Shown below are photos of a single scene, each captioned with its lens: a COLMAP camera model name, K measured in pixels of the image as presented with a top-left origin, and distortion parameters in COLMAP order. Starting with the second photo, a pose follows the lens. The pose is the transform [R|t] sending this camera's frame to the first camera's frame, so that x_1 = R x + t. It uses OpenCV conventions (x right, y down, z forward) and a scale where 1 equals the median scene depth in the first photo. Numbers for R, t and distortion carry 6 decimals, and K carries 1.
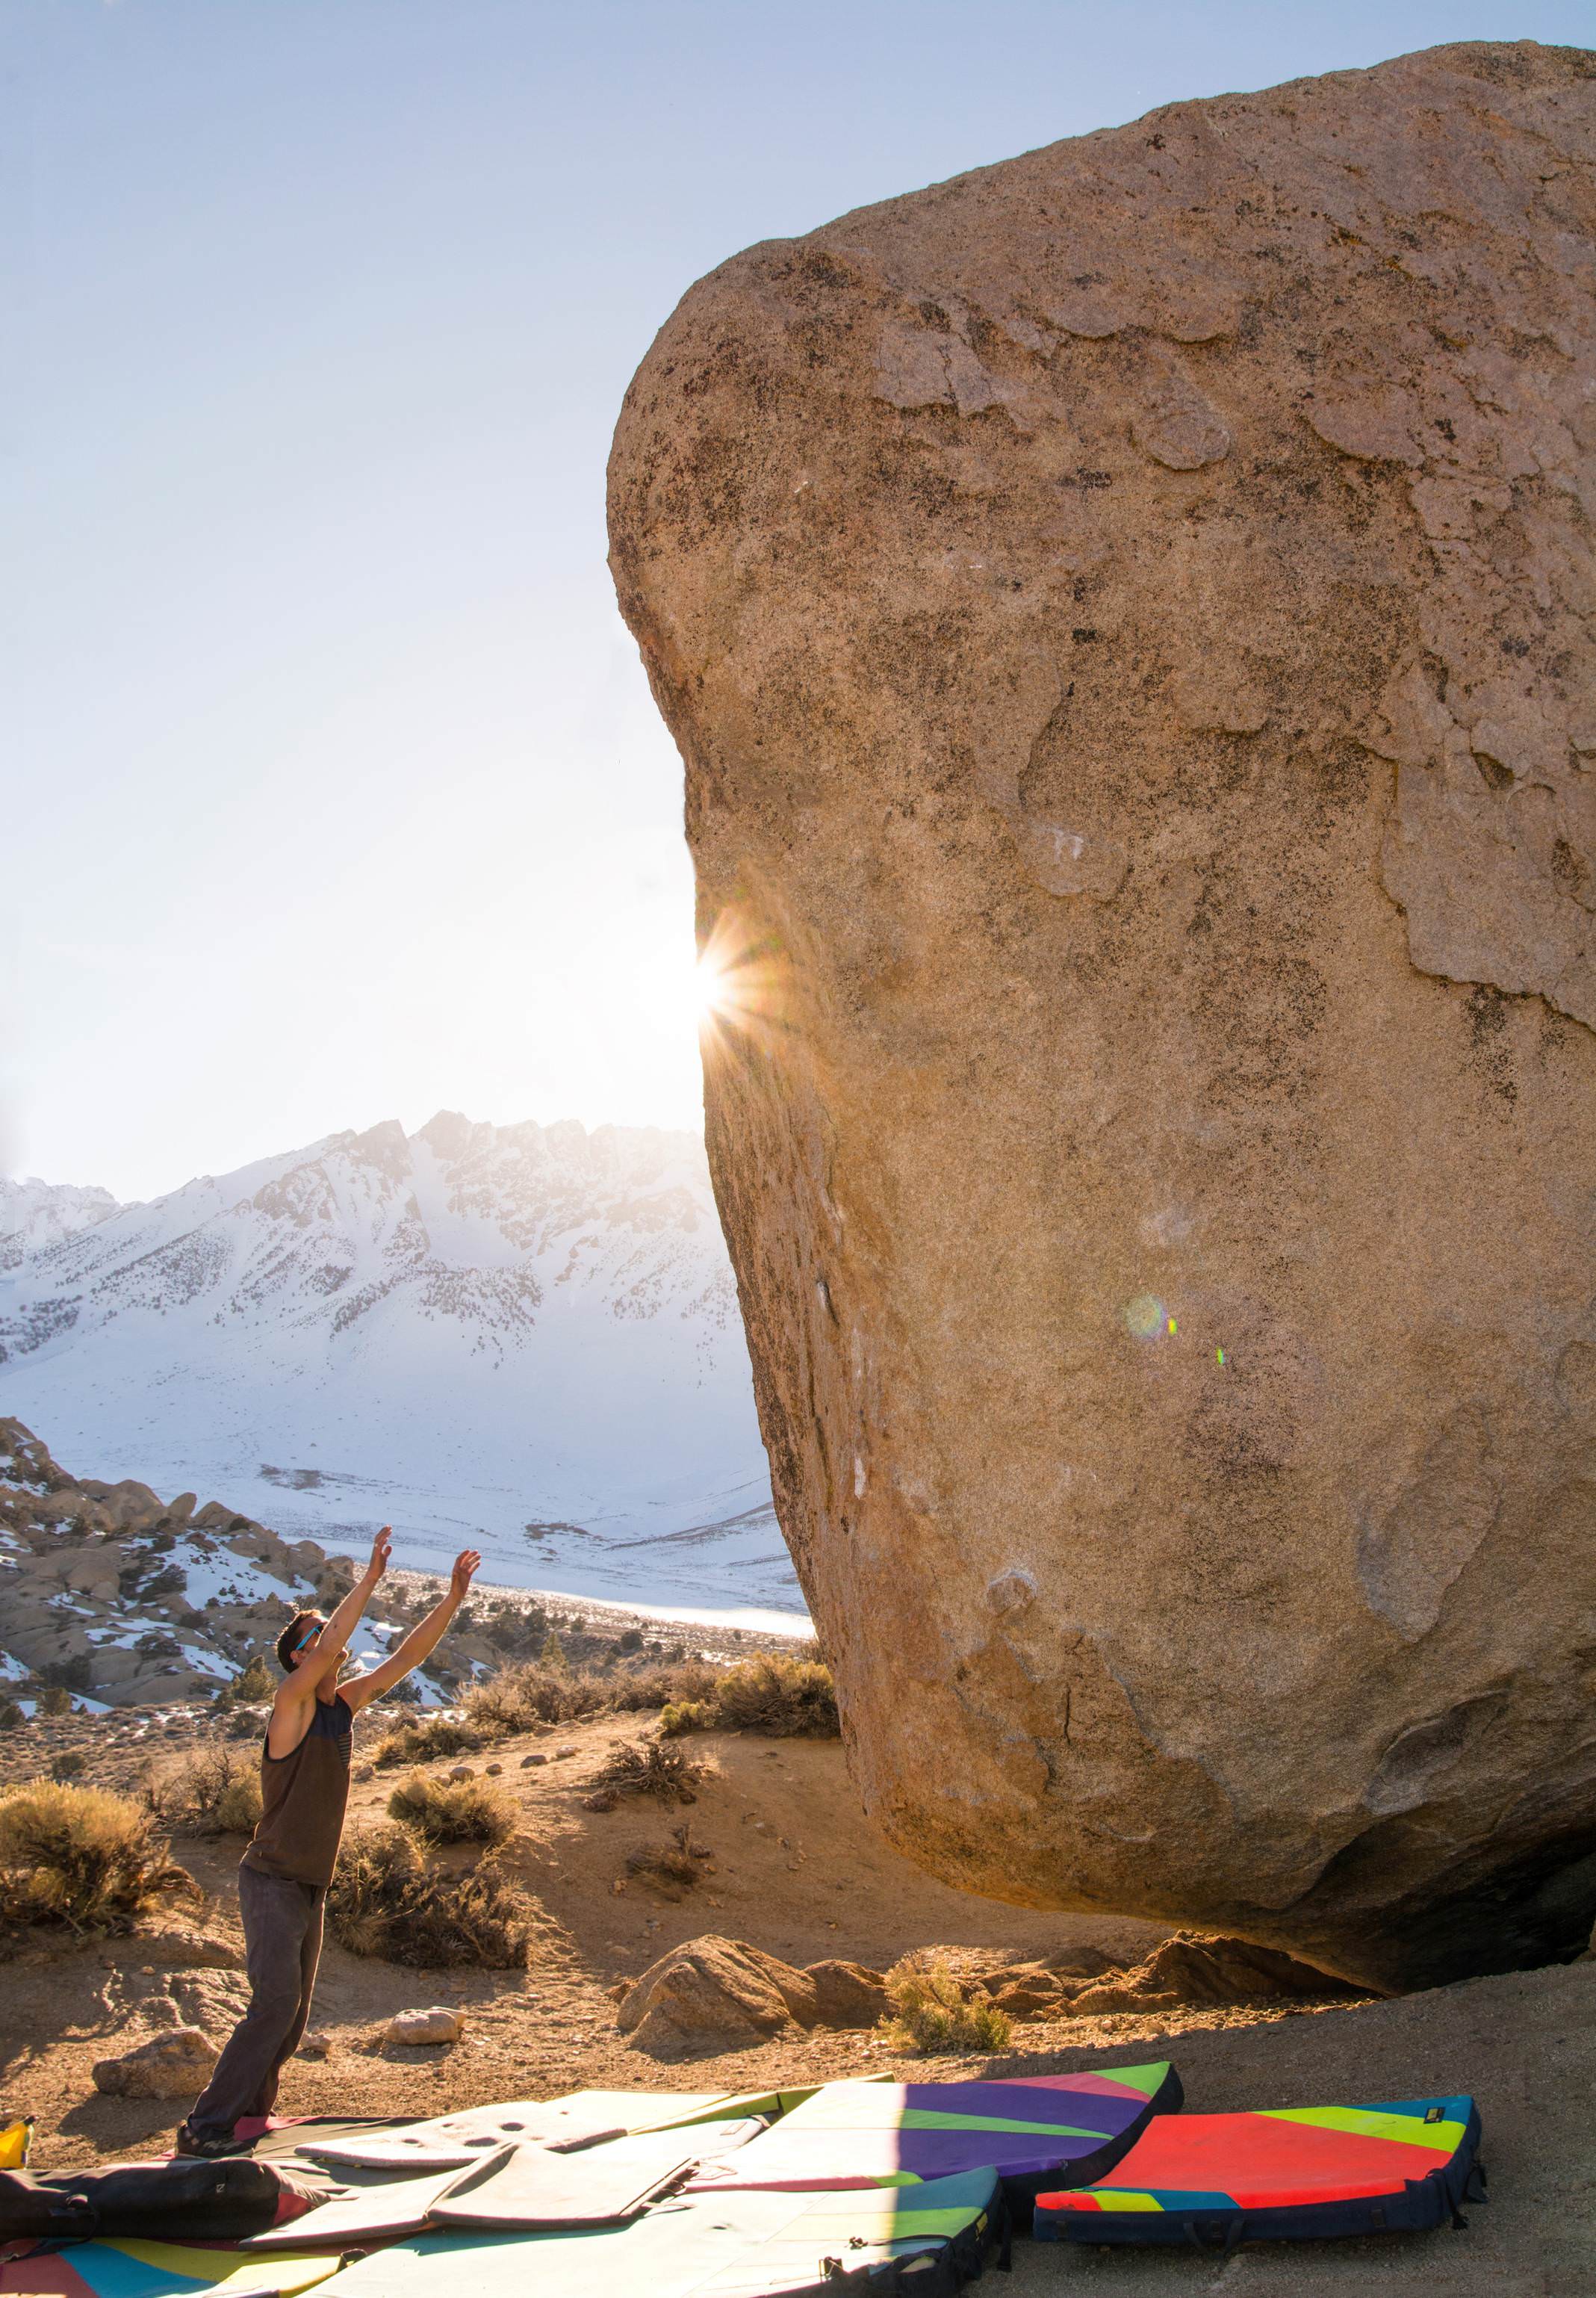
lens RADIAL K [[2405.4, 0, 816.7], [0, 2405.4, 1145.3], [0, 0, 1]] dist [0.073835, 0.000000]
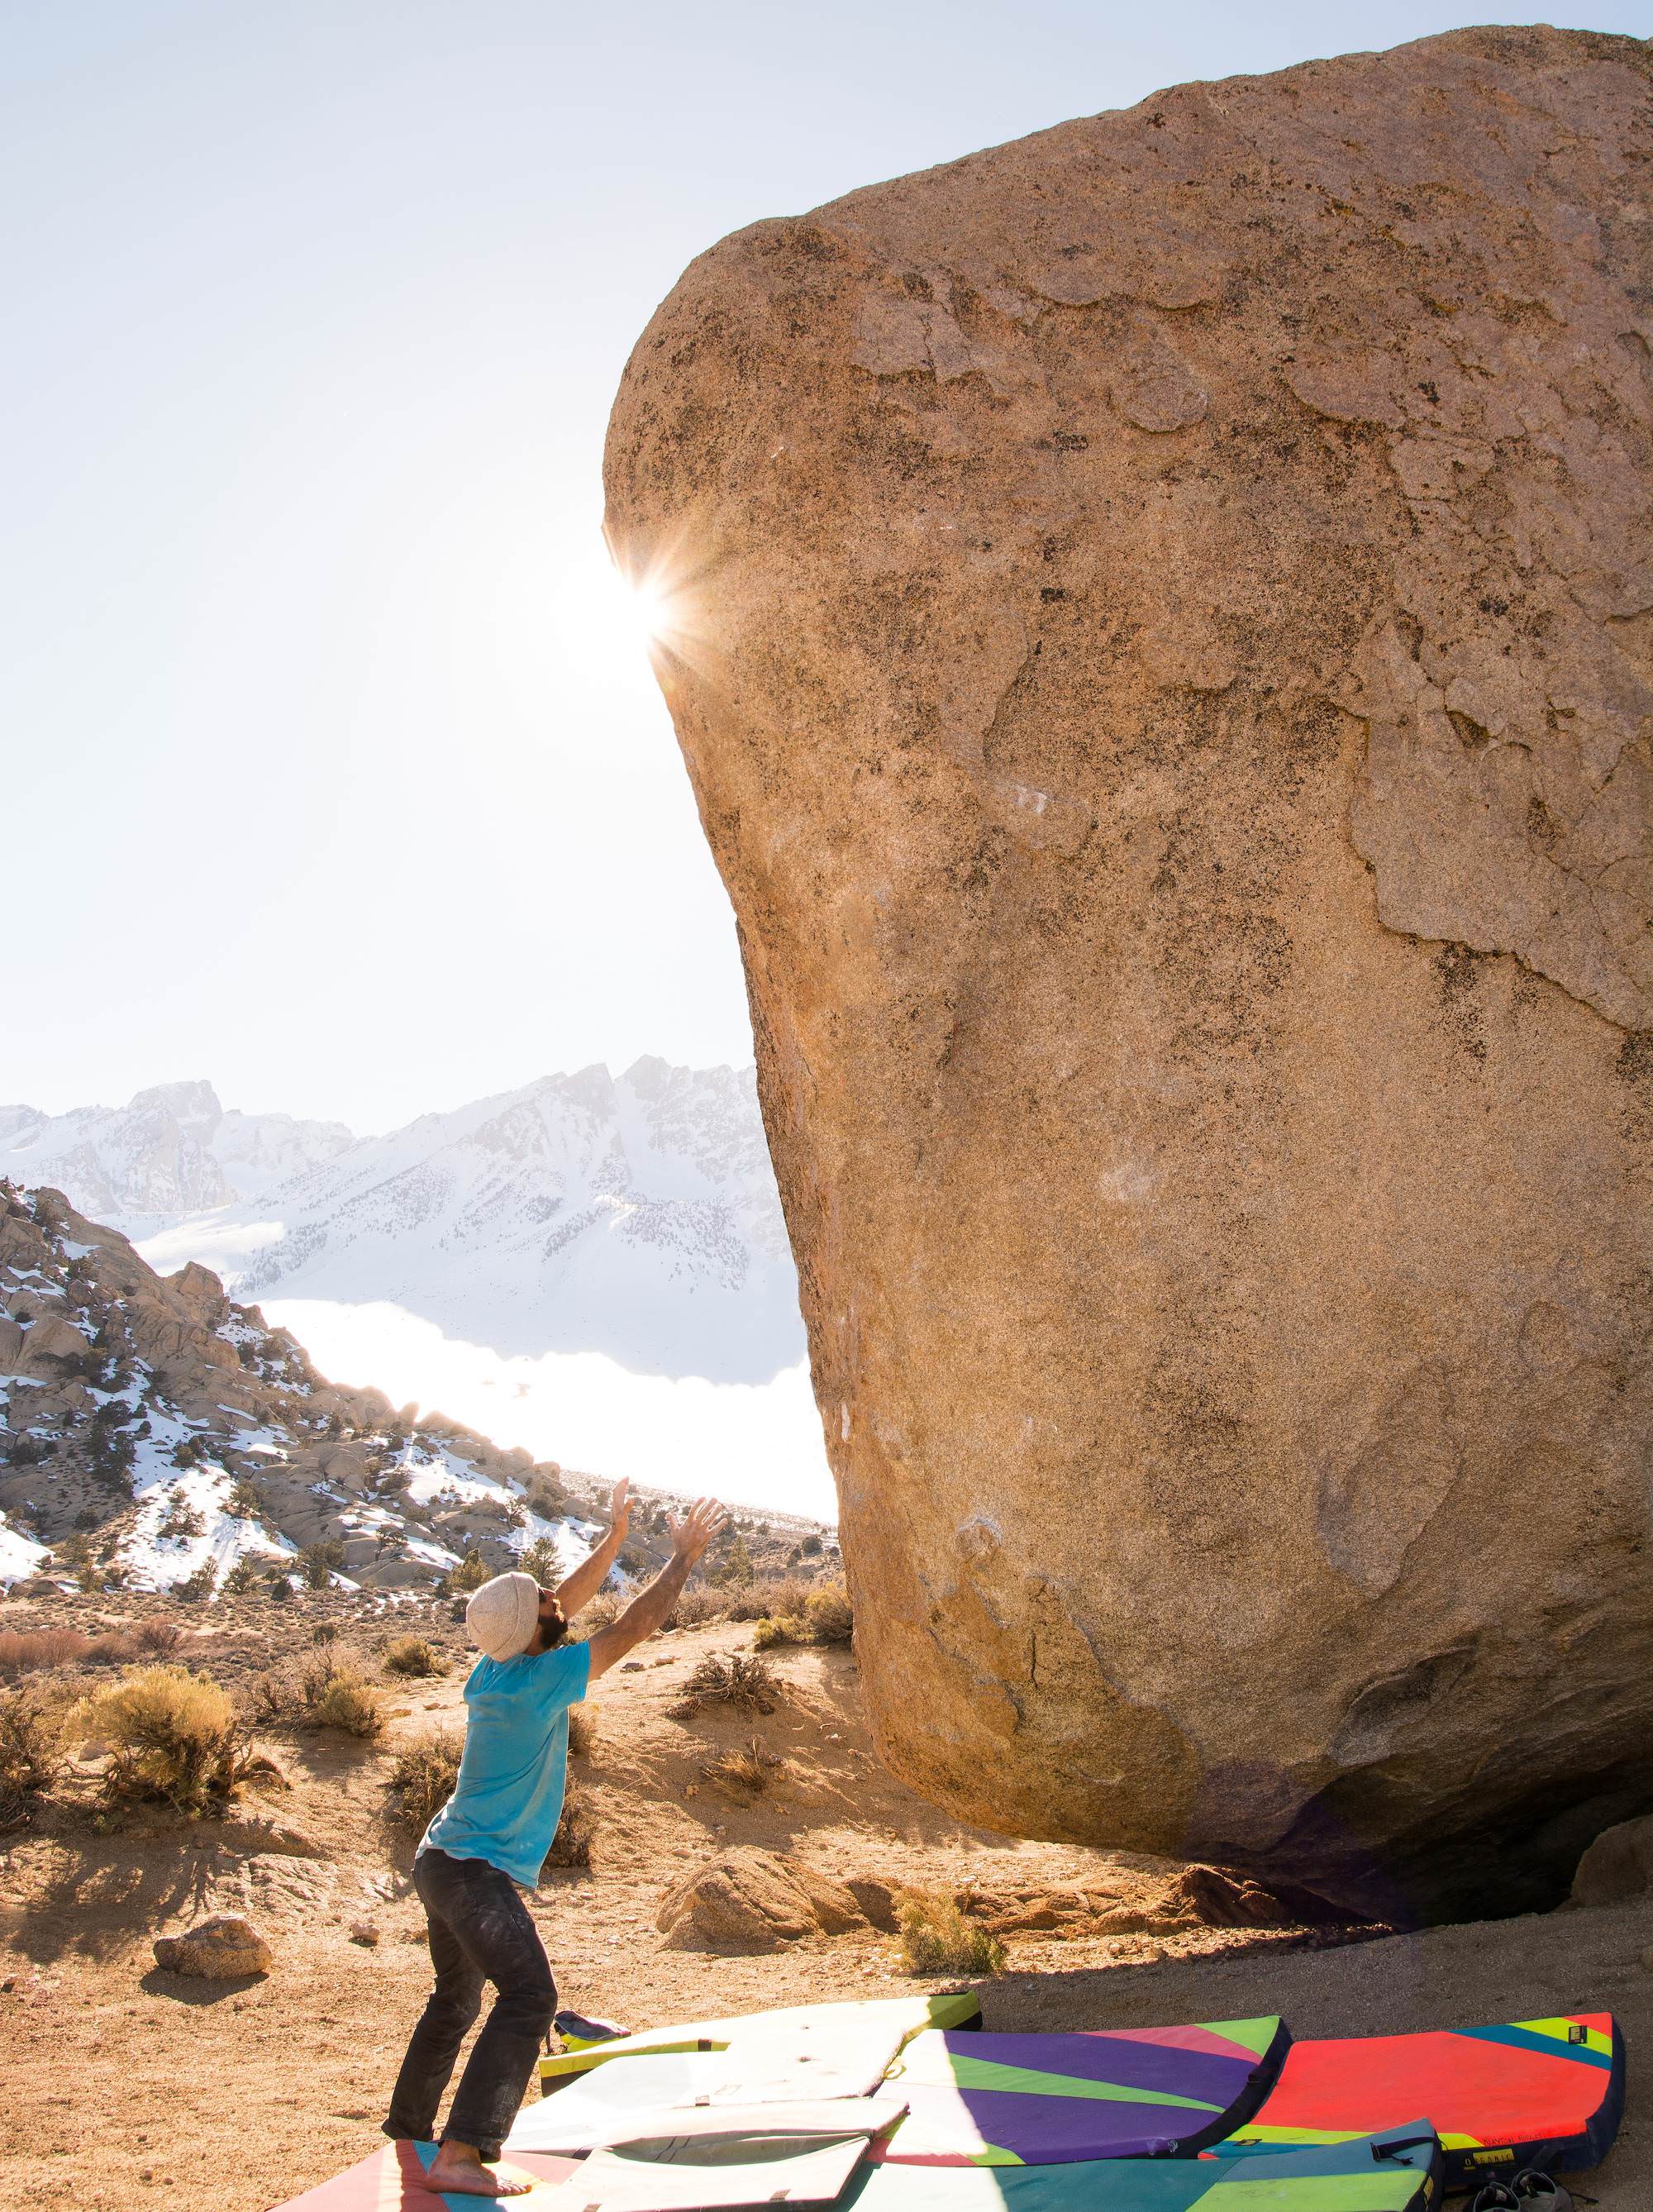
lens RADIAL K [[2228.4, 0, 803.1], [0, 2228.4, 1096.2], [0, 0, 1]] dist [0.000046, 0.000000]
pose [[0.996349, 0.011019, -0.084654, 0.084139], [-0.010786, 0.999937, 0.003208, -0.003146], [0.084684, -0.002283, 0.996405, 0.060065]]
